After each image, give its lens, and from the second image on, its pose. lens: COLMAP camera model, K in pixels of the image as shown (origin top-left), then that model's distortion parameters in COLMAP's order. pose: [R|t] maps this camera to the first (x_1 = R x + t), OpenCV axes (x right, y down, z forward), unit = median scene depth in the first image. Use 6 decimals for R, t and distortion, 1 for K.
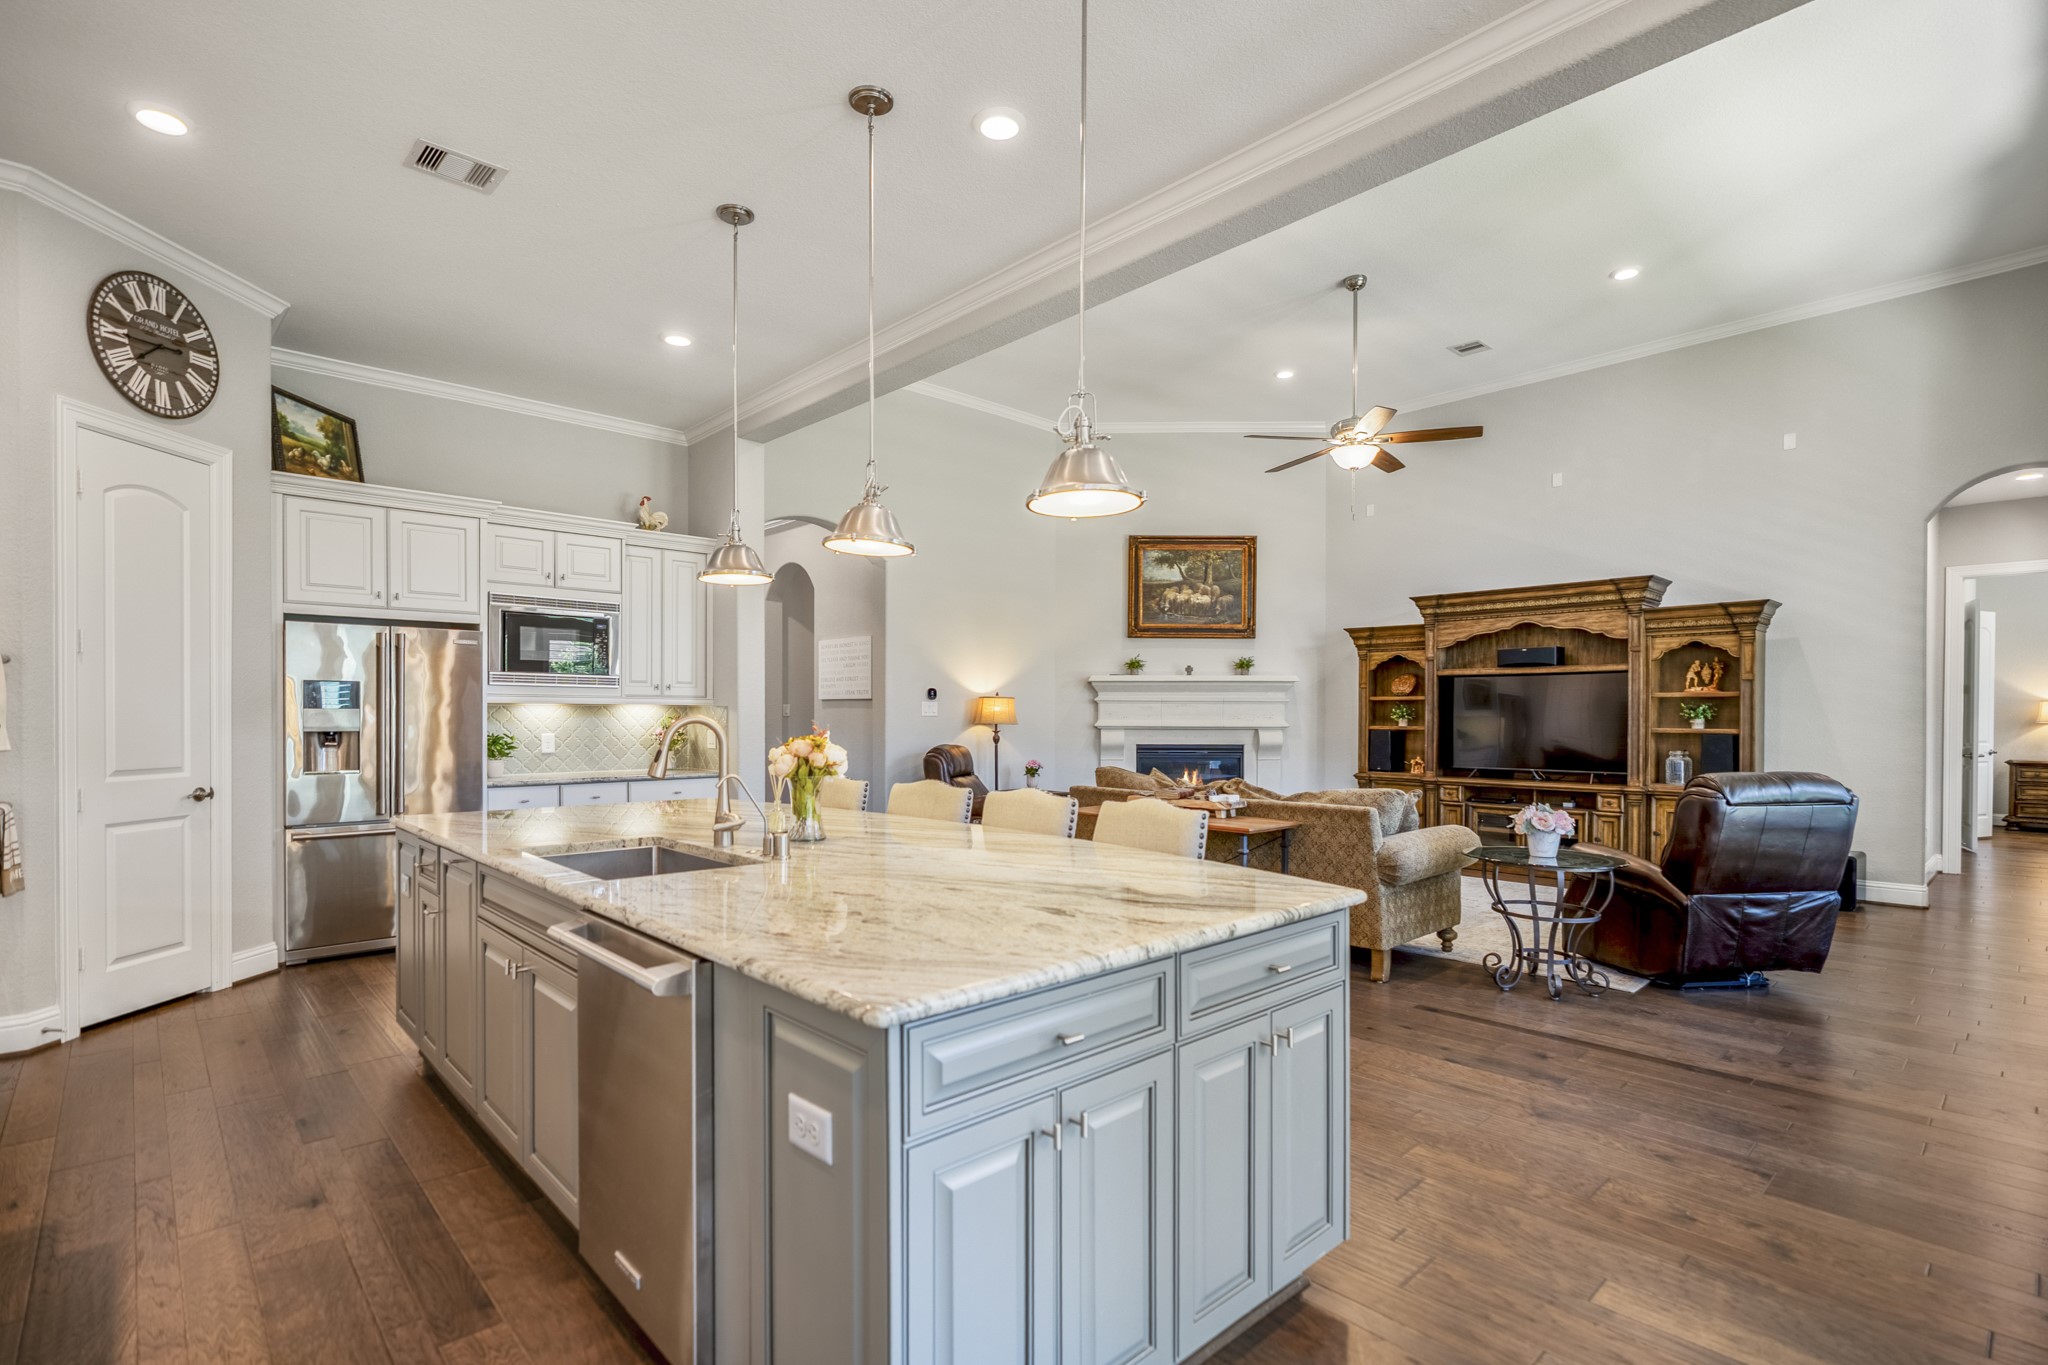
lens RADIAL K [[944.0, 0, 1008.6], [0, 944.0, 731.6], [0, 0, 1]] dist [-0.005615, 0.000051]
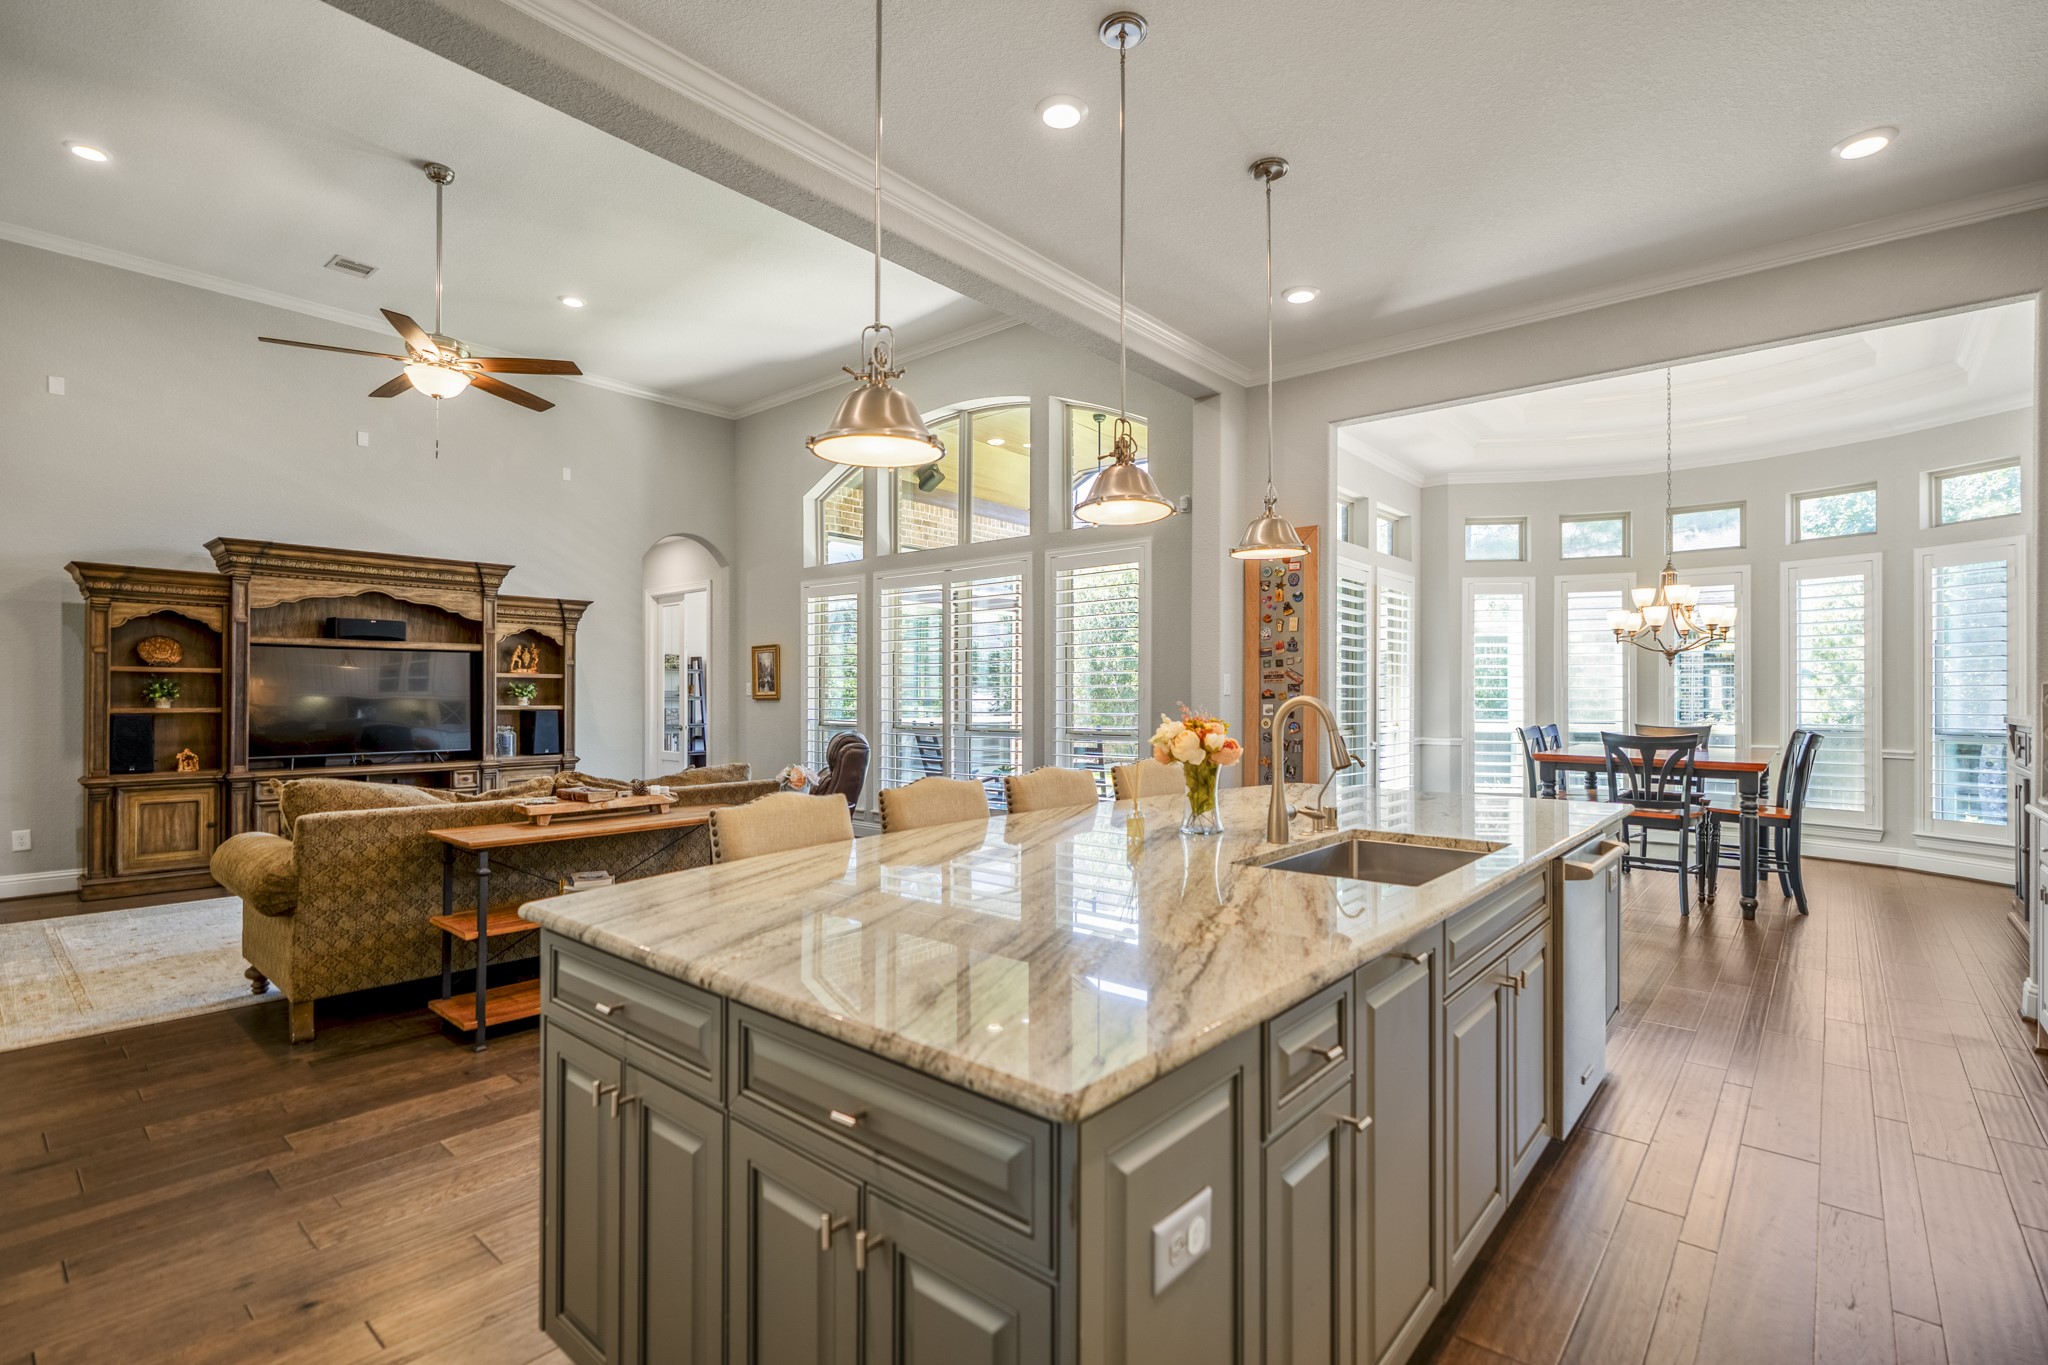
lens RADIAL K [[944.0, 0, 1022.5], [0, 944.0, 683.3], [0, 0, 1]] dist [-0.005615, 0.000051]
pose [[-0.117959, 0.010863, 0.992959, -0.454330], [0.015855, 0.999833, -0.009054, -0.010224], [-0.992892, 0.014676, -0.118111, 0.527591]]
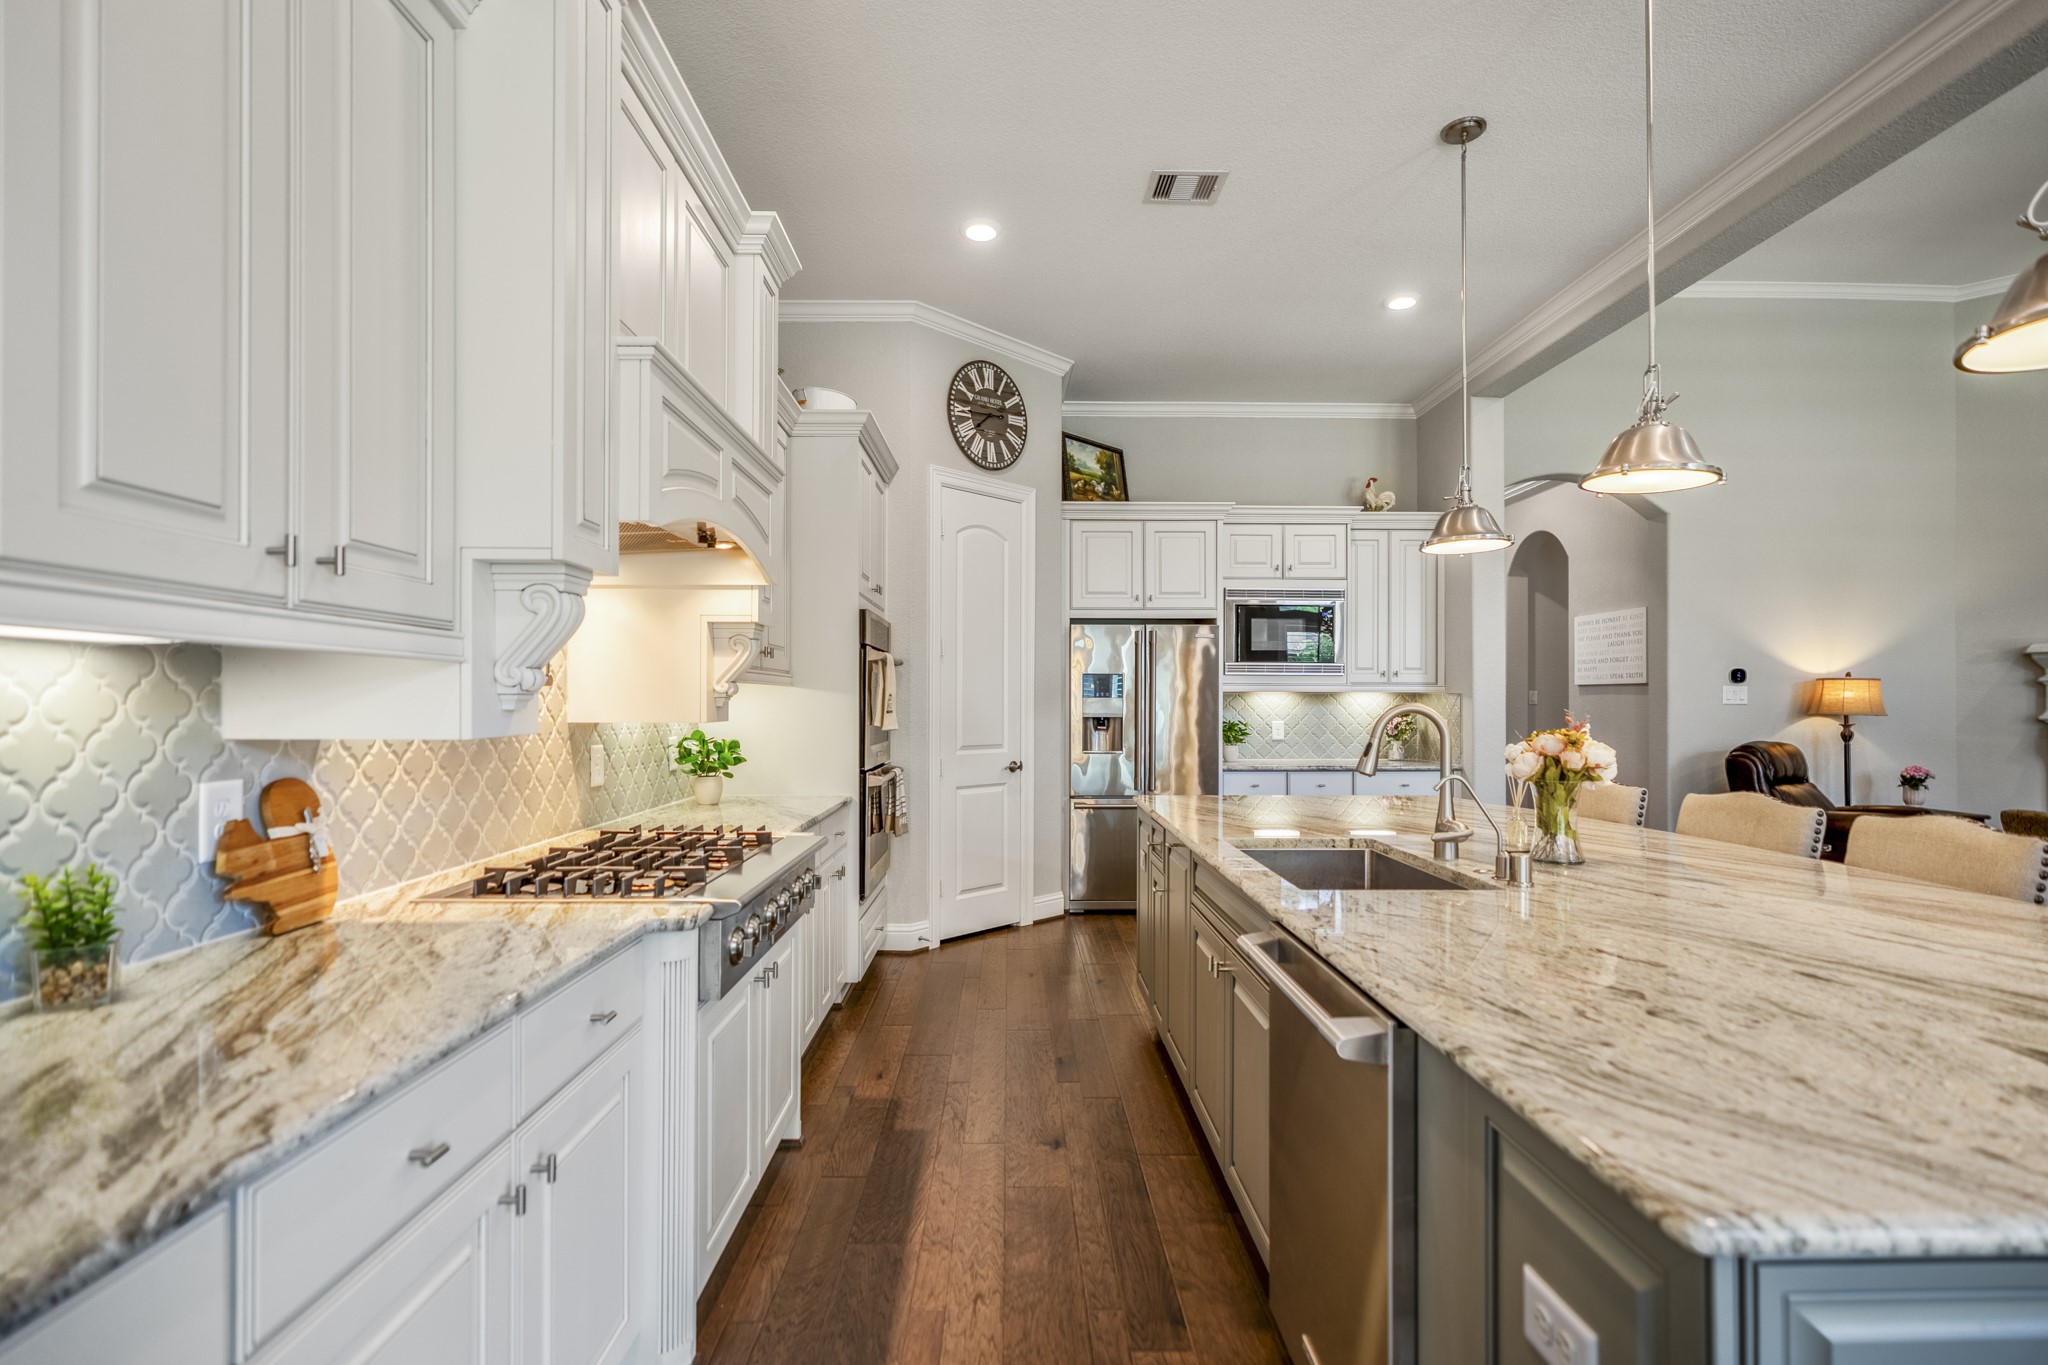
lens RADIAL K [[944.0, 0, 1025.9], [0, 944.0, 693.0], [0, 0, 1]] dist [-0.005615, 0.000051]
pose [[0.748111, -0.007378, -0.663533, -0.019580], [-0.011376, 0.999649, -0.023942, -0.001737], [0.663476, 0.025460, 0.747764, 0.098790]]
